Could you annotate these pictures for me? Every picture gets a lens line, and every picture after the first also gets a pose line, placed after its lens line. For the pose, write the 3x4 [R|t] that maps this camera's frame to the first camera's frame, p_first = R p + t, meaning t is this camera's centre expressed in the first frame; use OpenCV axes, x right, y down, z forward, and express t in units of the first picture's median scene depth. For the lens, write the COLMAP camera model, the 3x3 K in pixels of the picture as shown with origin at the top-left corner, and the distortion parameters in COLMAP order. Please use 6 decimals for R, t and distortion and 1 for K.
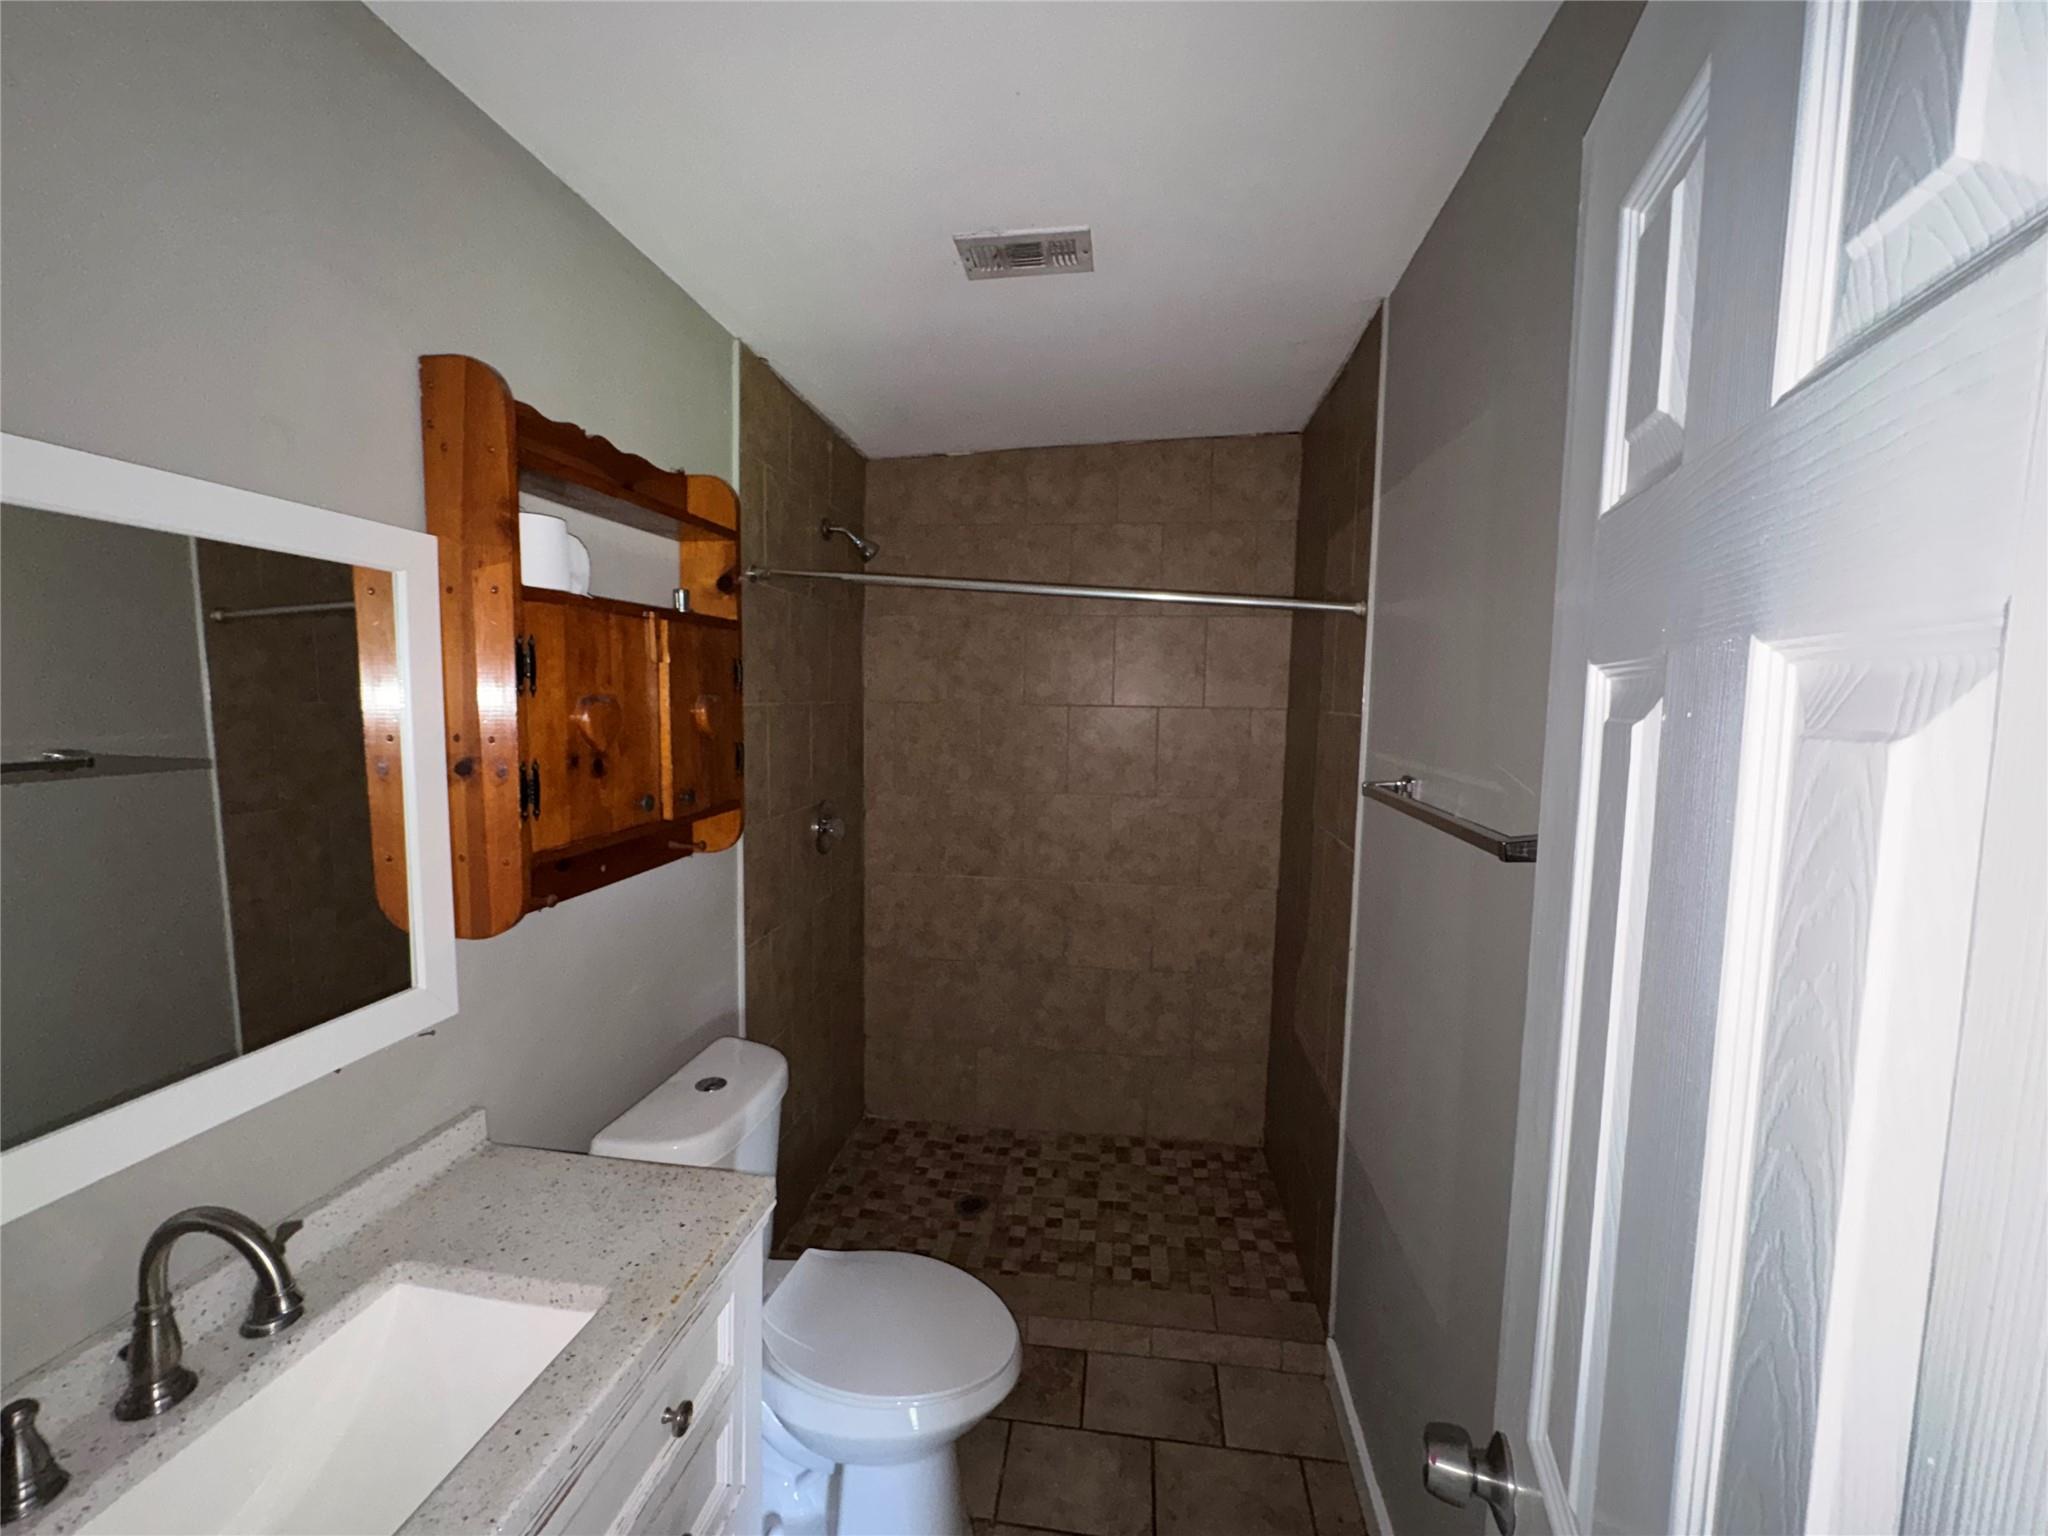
lens RADIAL K [[849.5, 0, 1024.0], [0, 849.5, 768.0], [0, 0, 1]] dist [-0.000270, 0.000003]
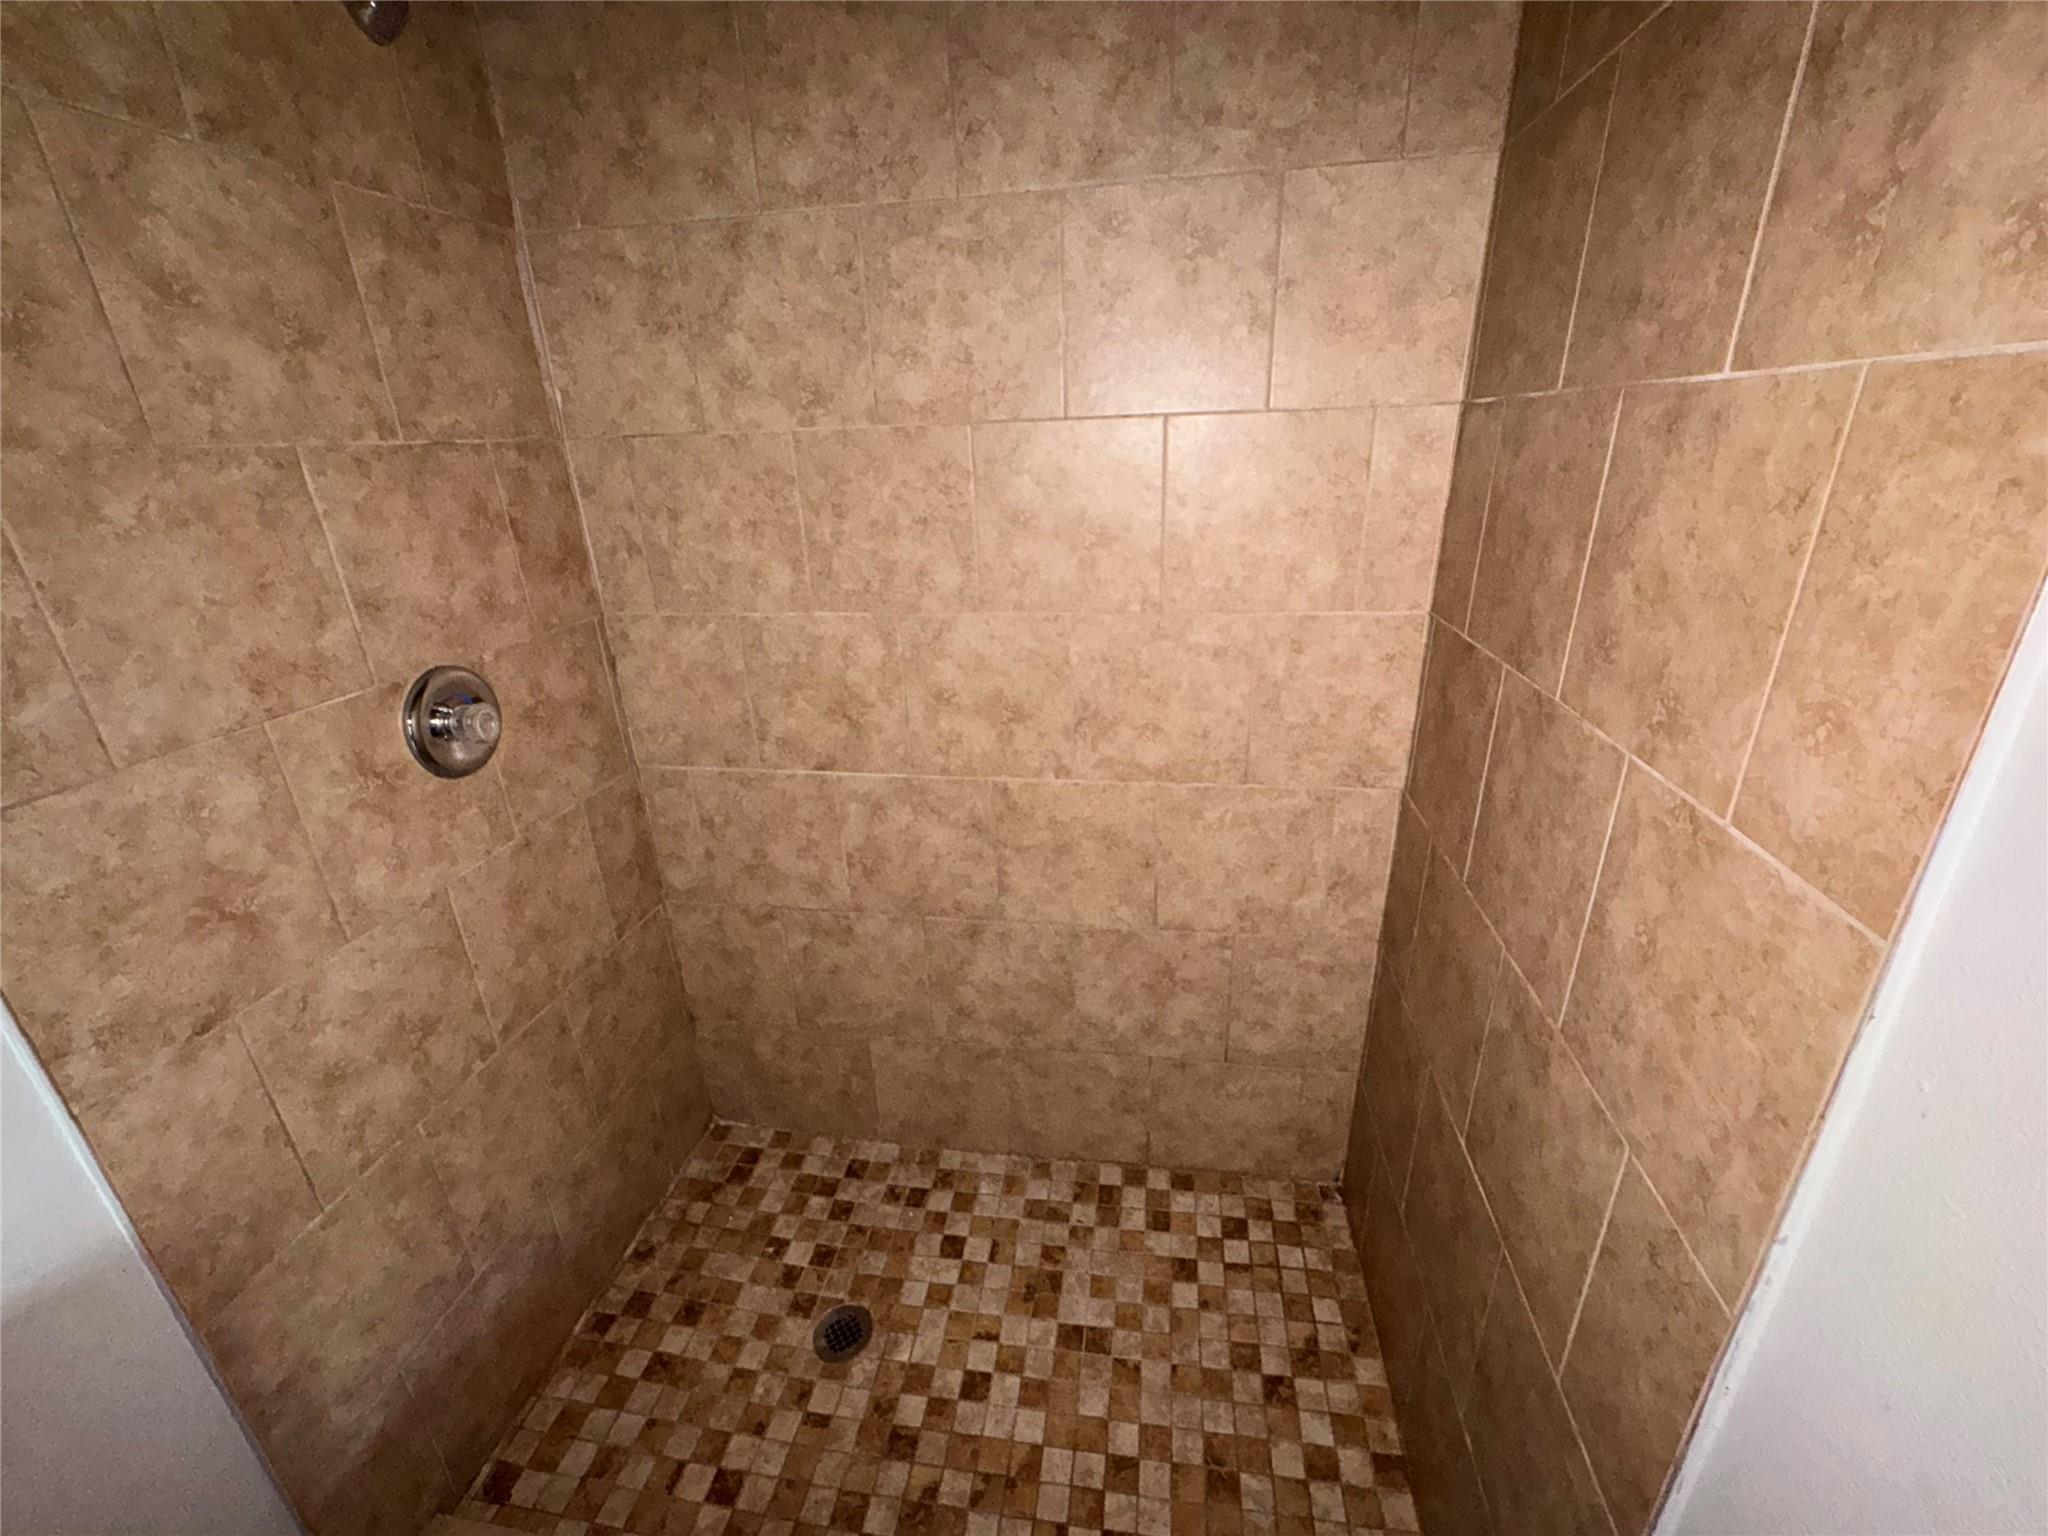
lens RADIAL K [[849.5, 0, 1024.0], [0, 849.5, 768.0], [0, 0, 1]] dist [-0.000270, 0.000003]
pose [[0.997979, -0.034229, -0.053538, 0.099806], [0.048029, 0.957974, 0.282805, -0.022836], [0.041608, -0.284805, 0.957682, 0.504903]]
